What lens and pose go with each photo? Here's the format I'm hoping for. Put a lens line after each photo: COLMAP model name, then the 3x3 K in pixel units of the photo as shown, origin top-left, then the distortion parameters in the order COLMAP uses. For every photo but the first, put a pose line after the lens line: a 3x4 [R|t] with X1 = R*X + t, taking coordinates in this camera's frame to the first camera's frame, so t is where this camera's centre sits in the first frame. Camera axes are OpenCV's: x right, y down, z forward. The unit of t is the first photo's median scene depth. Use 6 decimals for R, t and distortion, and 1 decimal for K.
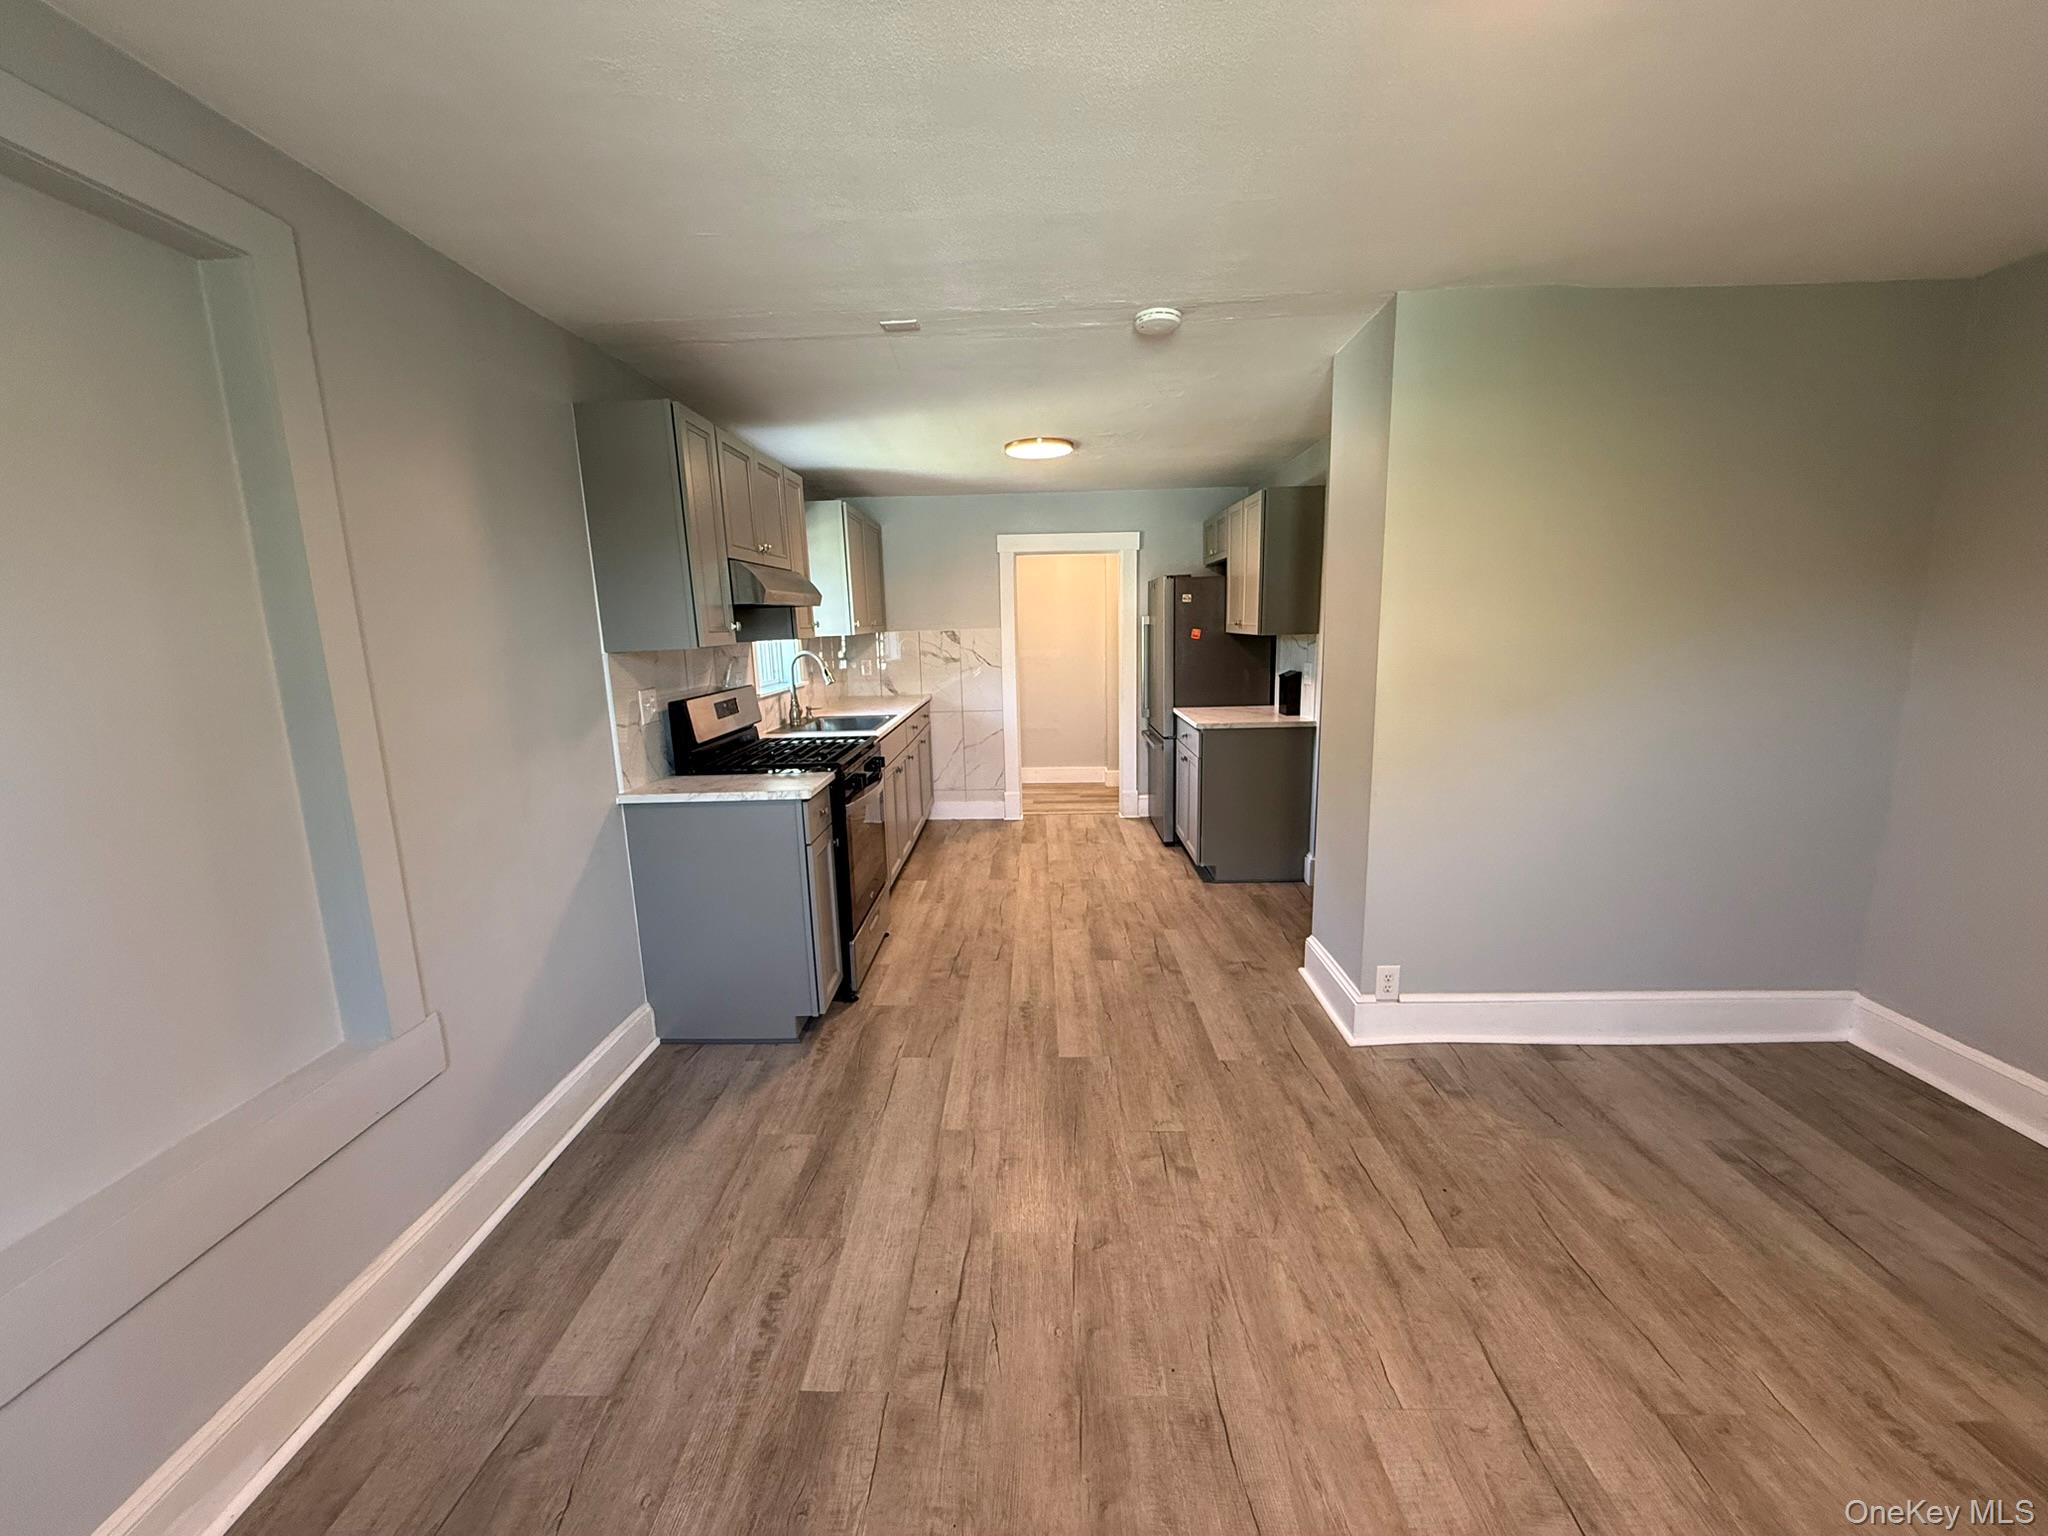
lens RADIAL K [[815.7, 0, 1016.4], [0, 815.7, 765.5], [0, 0, 1]] dist [0.000026, -0.000291]
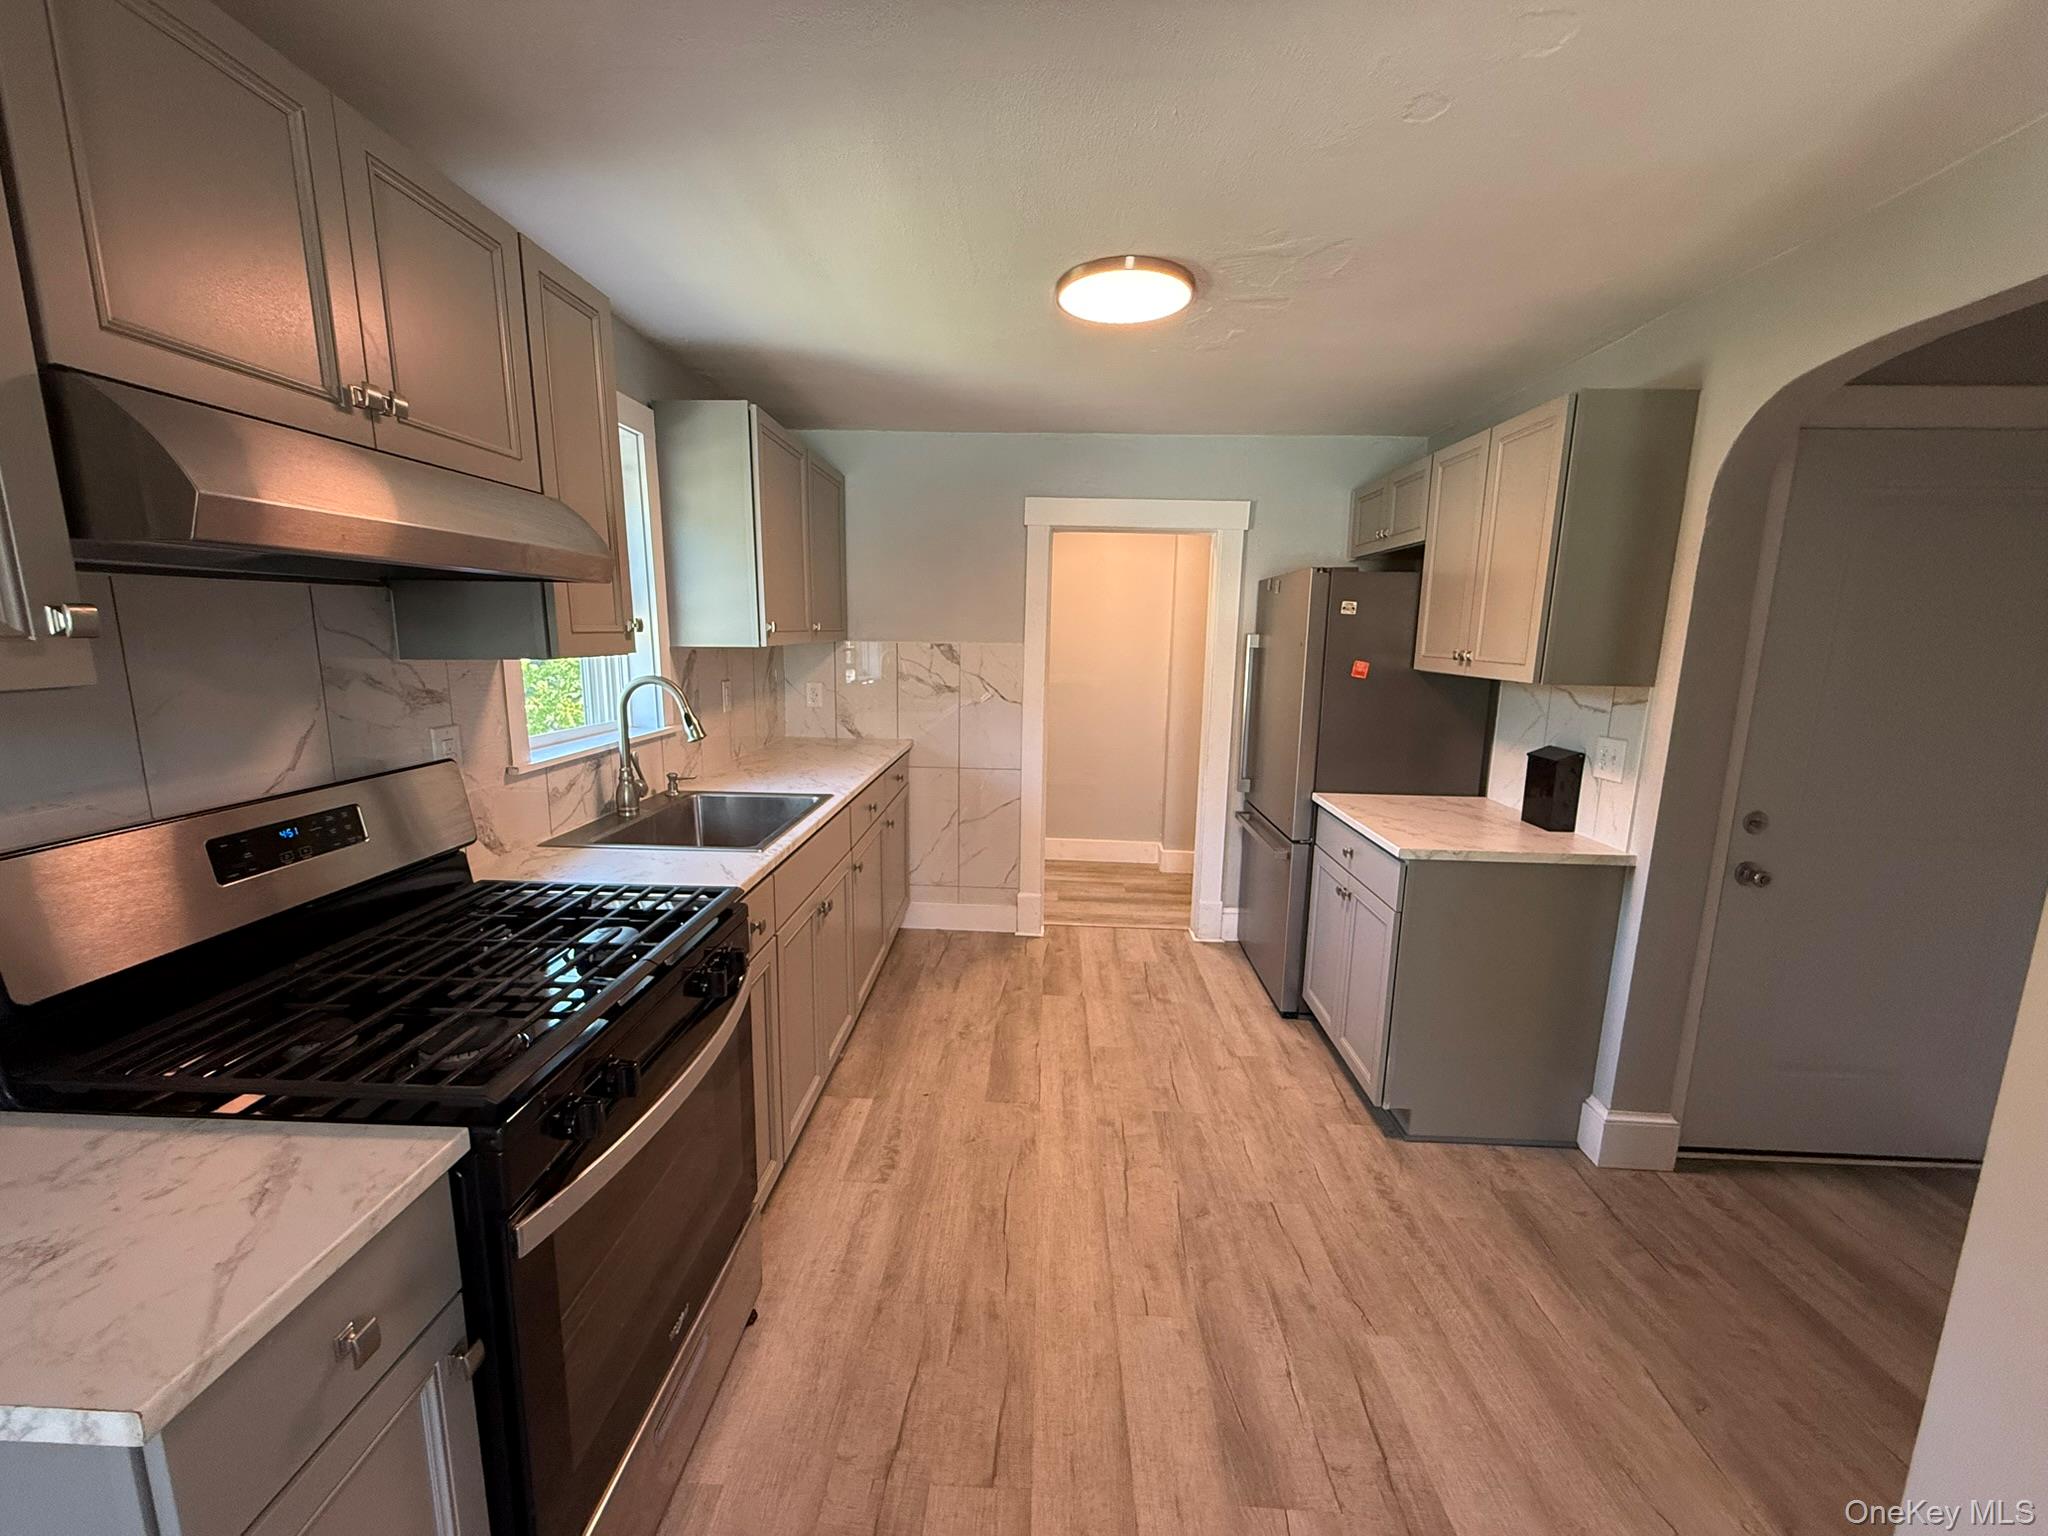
lens RADIAL K [[815.7, 0, 1015.3], [0, 815.7, 769.7], [0, 0, 1]] dist [0.000026, -0.000291]
pose [[0.998931, 0.044761, -0.011565, -0.022999], [-0.044817, 0.998984, -0.004690, -0.107305], [0.011343, 0.005203, 0.999922, 0.586144]]
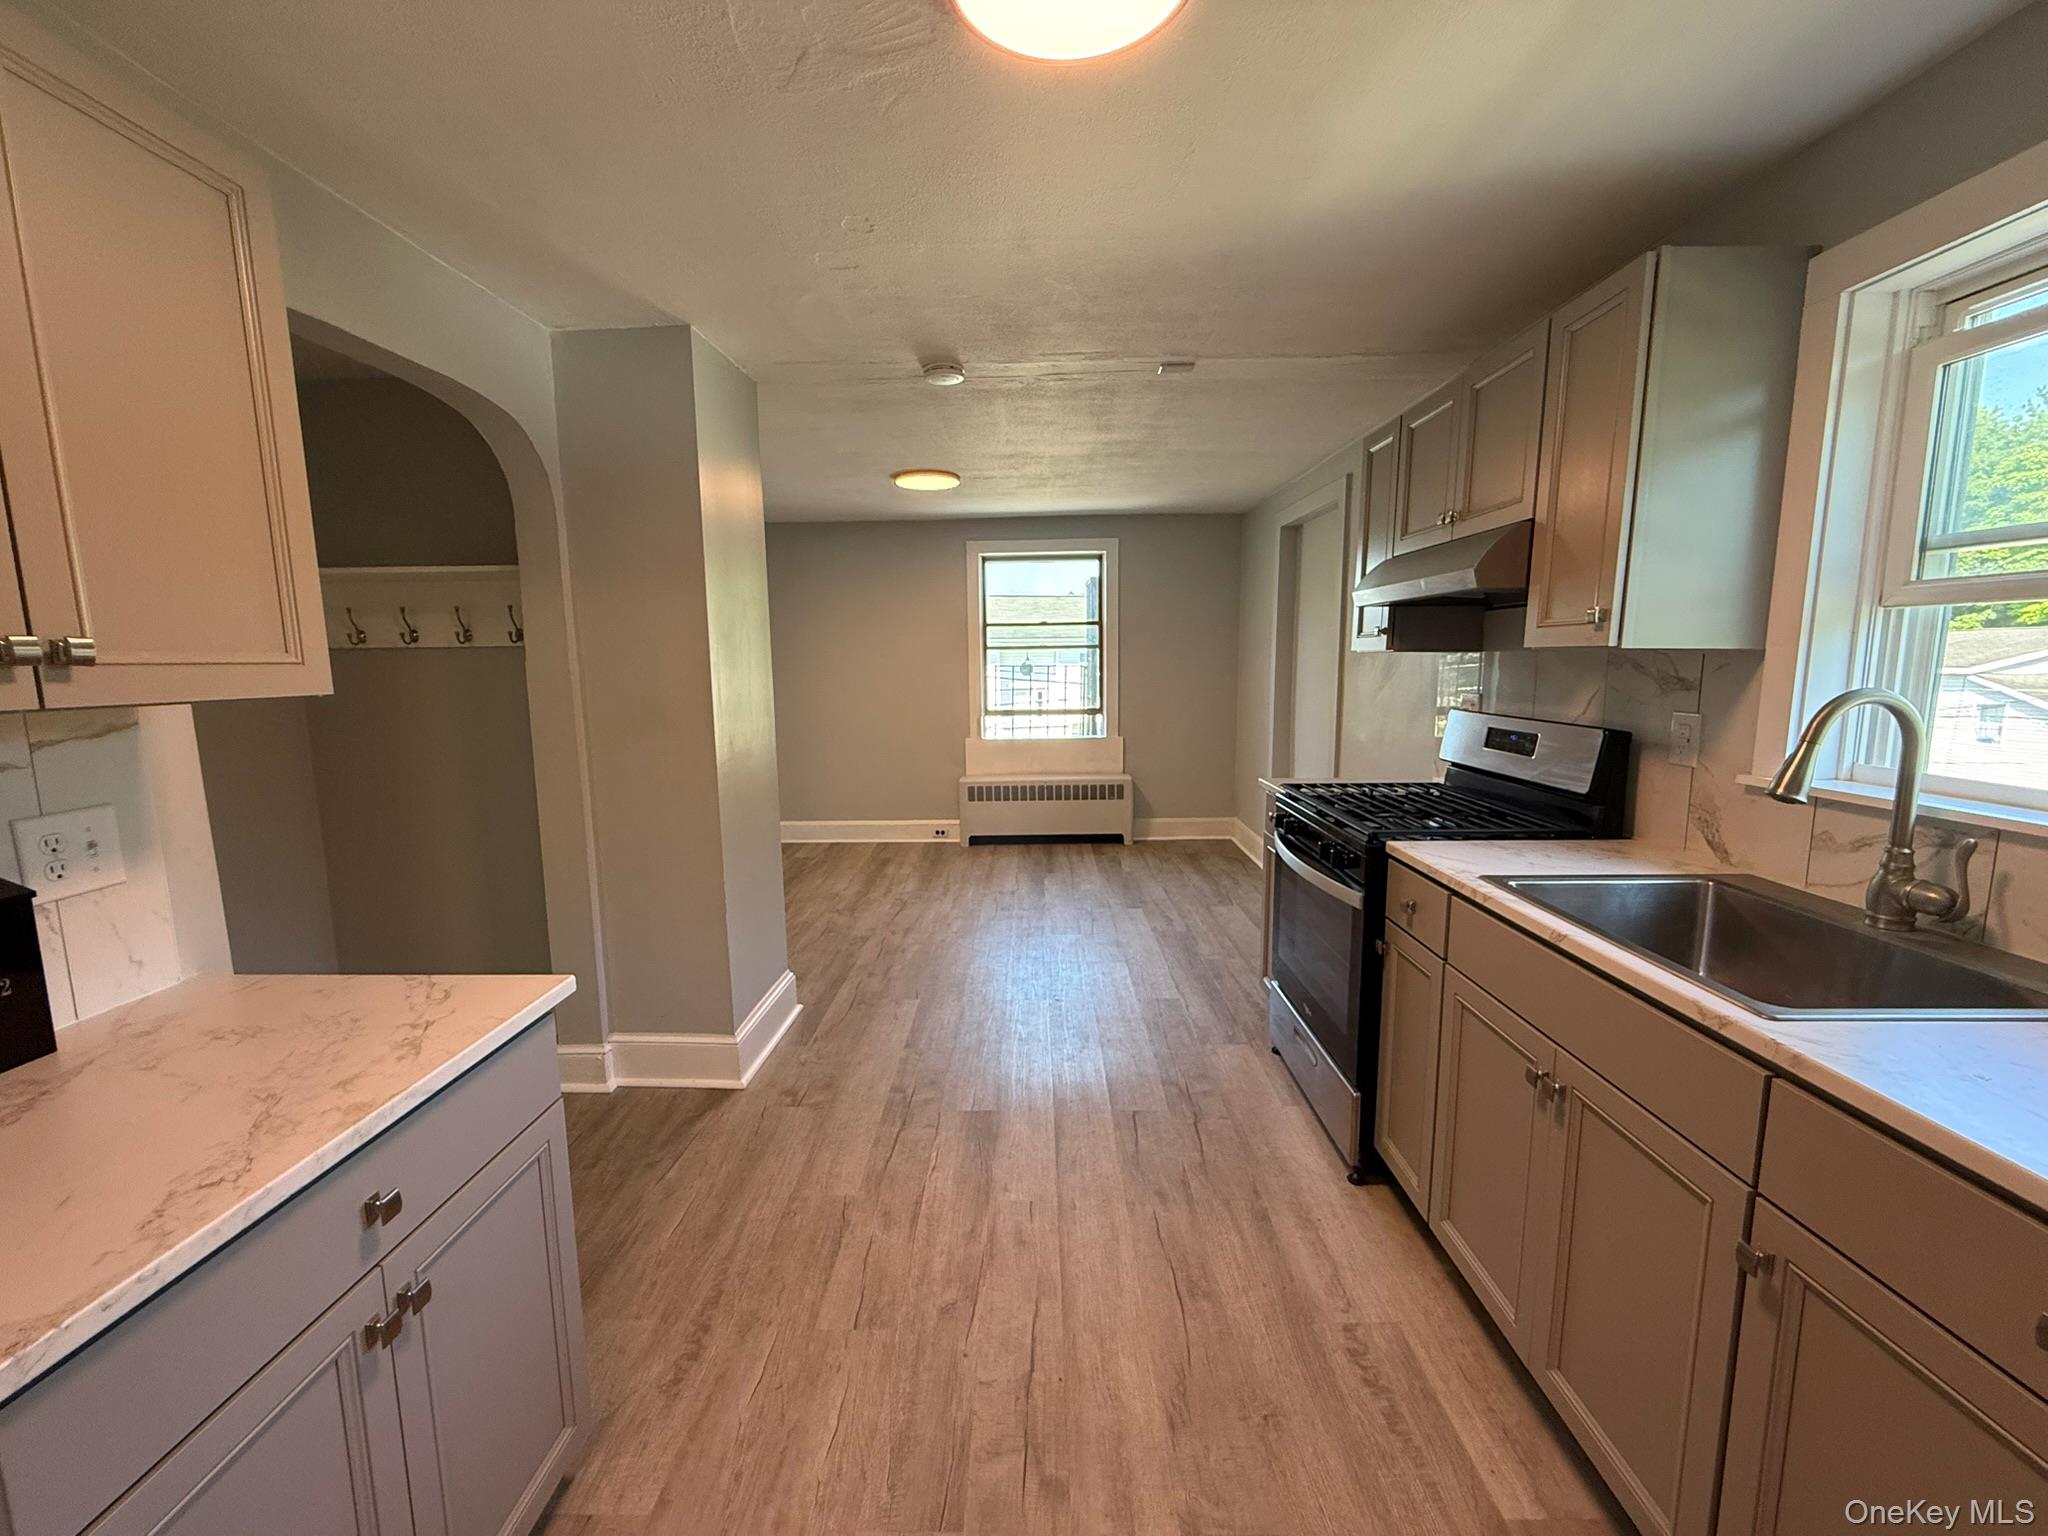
lens RADIAL K [[815.7, 0, 1014.8], [0, 815.7, 772.3], [0, 0, 1]] dist [0.000026, -0.000291]
pose [[-0.999292, 0.037204, 0.005550, 0.063151], [0.037073, 0.949096, 0.312799, -0.258896], [0.006370, 0.312783, -0.949803, 1.543013]]
